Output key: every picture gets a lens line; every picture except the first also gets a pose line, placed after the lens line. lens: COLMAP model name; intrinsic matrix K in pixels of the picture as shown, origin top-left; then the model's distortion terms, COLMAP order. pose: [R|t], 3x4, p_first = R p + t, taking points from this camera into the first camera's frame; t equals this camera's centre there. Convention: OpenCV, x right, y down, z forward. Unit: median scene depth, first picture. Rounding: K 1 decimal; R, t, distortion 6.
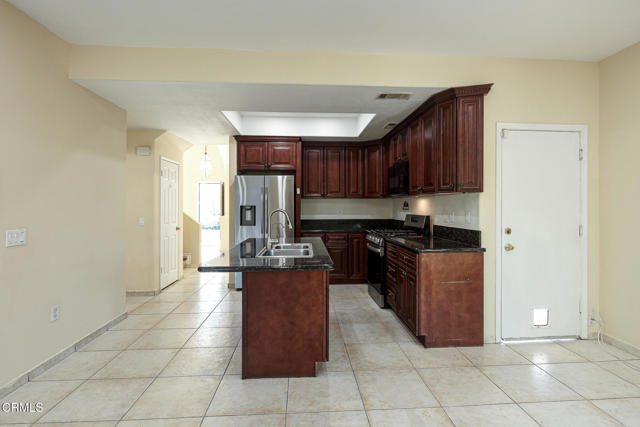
lens RADIAL K [[324.0, 0, 320.2], [0, 324.0, 203.8], [0, 0, 1]] dist [-0.005981, -0.000700]
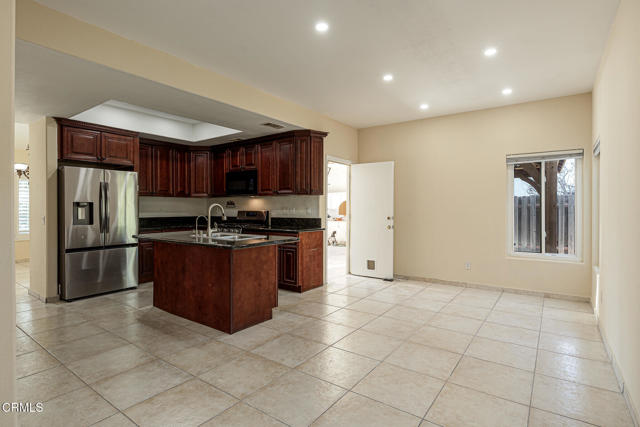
lens RADIAL K [[325.5, 0, 320.5], [0, 325.5, 210.3], [0, 0, 1]] dist [-0.004780, -0.000199]
pose [[0.640475, -0.005486, 0.767959, -0.797091], [-0.005665, 0.999914, 0.011868, 0.022297], [-0.767958, -0.011952, 0.640389, -0.080866]]
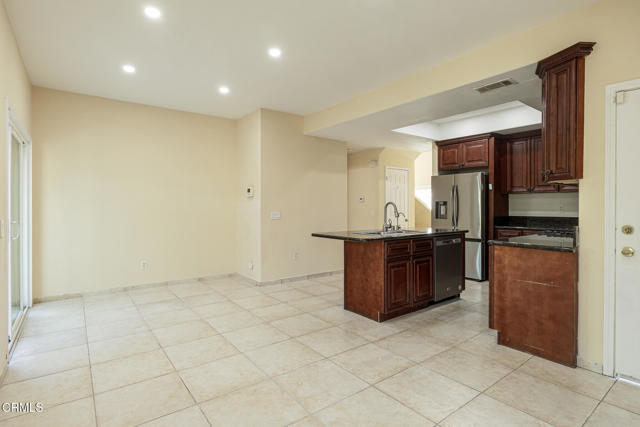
lens RADIAL K [[318.6, 0, 326.2], [0, 318.6, 207.3], [0, 0, 1]] dist [-0.017161, -0.000077]
pose [[0.566239, 0.003735, -0.824232, 0.782806], [0.003909, 0.999966, 0.007217, 0.026475], [0.824232, -0.007308, 0.566206, 0.039902]]
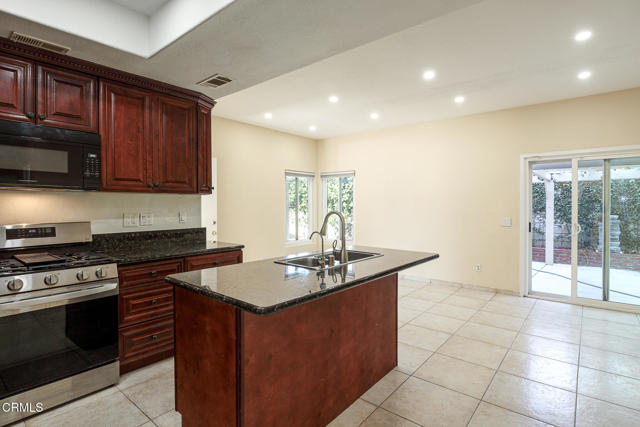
lens RADIAL K [[325.5, 0, 320.5], [0, 325.5, 210.3], [0, 0, 1]] dist [-0.004780, -0.000199]
pose [[-0.730436, -0.013591, 0.682846, -0.632950], [-0.007091, 0.999899, 0.012317, 0.002248], [-0.682944, 0.004155, -0.730459, 1.572564]]
